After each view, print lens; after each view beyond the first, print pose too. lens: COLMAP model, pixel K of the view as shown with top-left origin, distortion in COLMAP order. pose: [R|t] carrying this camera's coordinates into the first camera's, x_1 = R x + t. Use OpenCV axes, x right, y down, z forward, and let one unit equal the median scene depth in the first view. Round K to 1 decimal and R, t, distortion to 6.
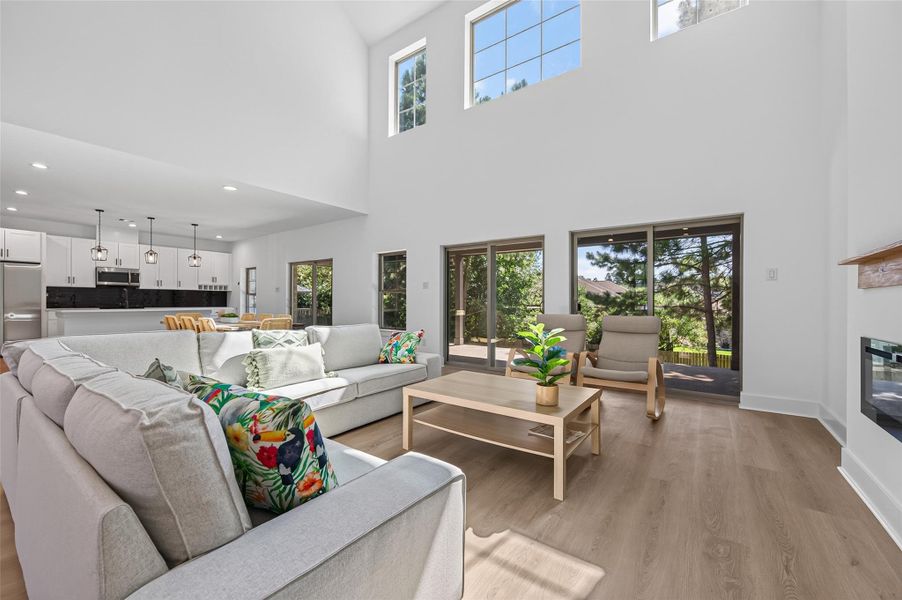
lens RADIAL K [[363.1, 0, 454.9], [0, 363.1, 302.8], [0, 0, 1]] dist [-0.007061, 0.000340]
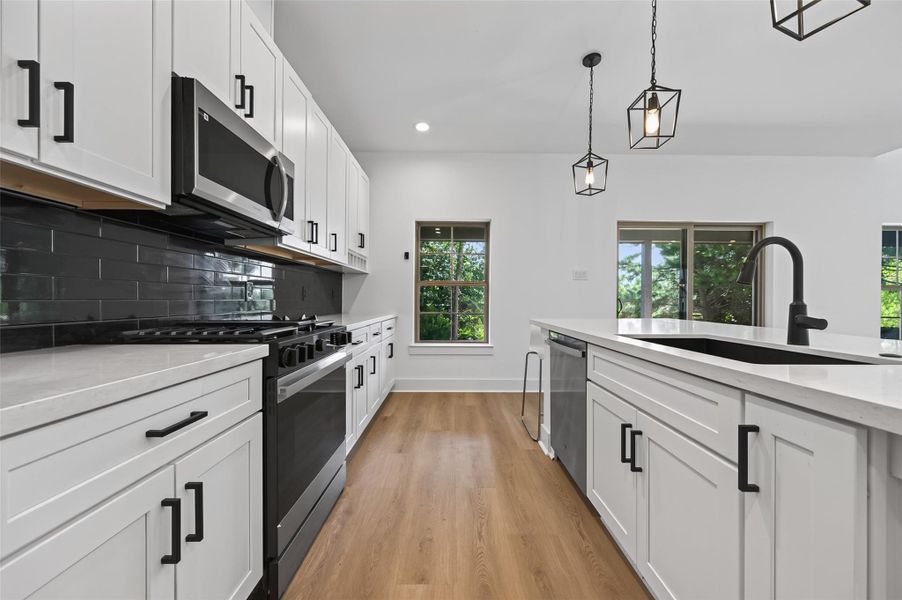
lens RADIAL K [[350.8, 0, 452.2], [0, 350.8, 300.9], [0, 0, 1]] dist [0.005994, -0.002508]
pose [[0.814690, 0.002656, 0.579891, -0.960524], [-0.004236, 0.999990, 0.001371, -0.005348], [-0.579881, -0.003573, 0.814693, 0.796135]]
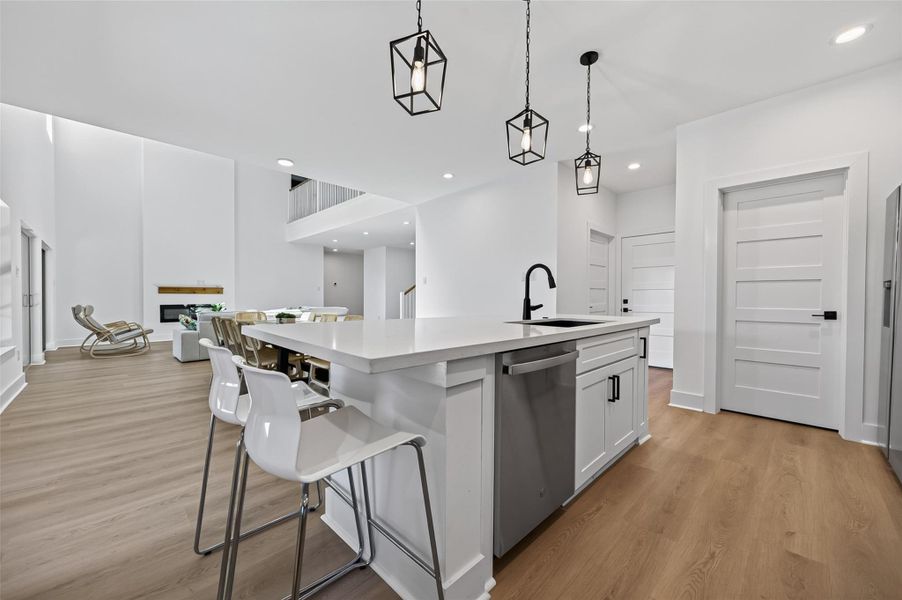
lens RADIAL K [[350.8, 0, 449.2], [0, 350.8, 300.8], [0, 0, 1]] dist [0.005994, -0.002508]
pose [[-0.985509, -0.008326, 0.169418, -0.740425], [-0.006430, 0.999910, 0.011739, -0.005812], [-0.169500, 0.010479, -0.985474, 1.130204]]
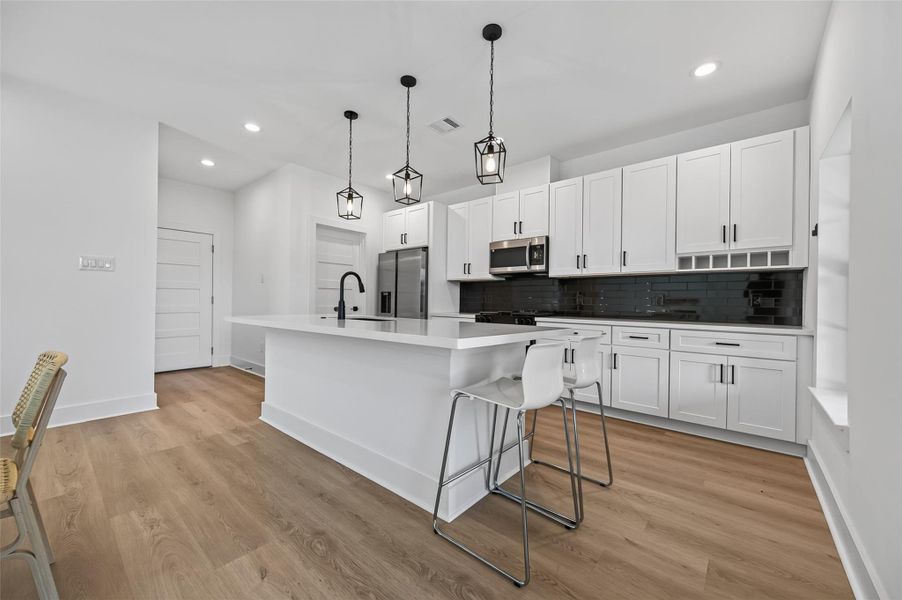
lens RADIAL K [[346.9, 0, 455.9], [0, 346.9, 299.1], [0, 0, 1]] dist [0.003379, -0.001126]
pose [[-0.082023, -0.010660, -0.996573, -0.434451], [-0.014020, 0.999856, -0.009541, -0.004547], [0.996532, 0.013189, -0.082161, 0.962866]]
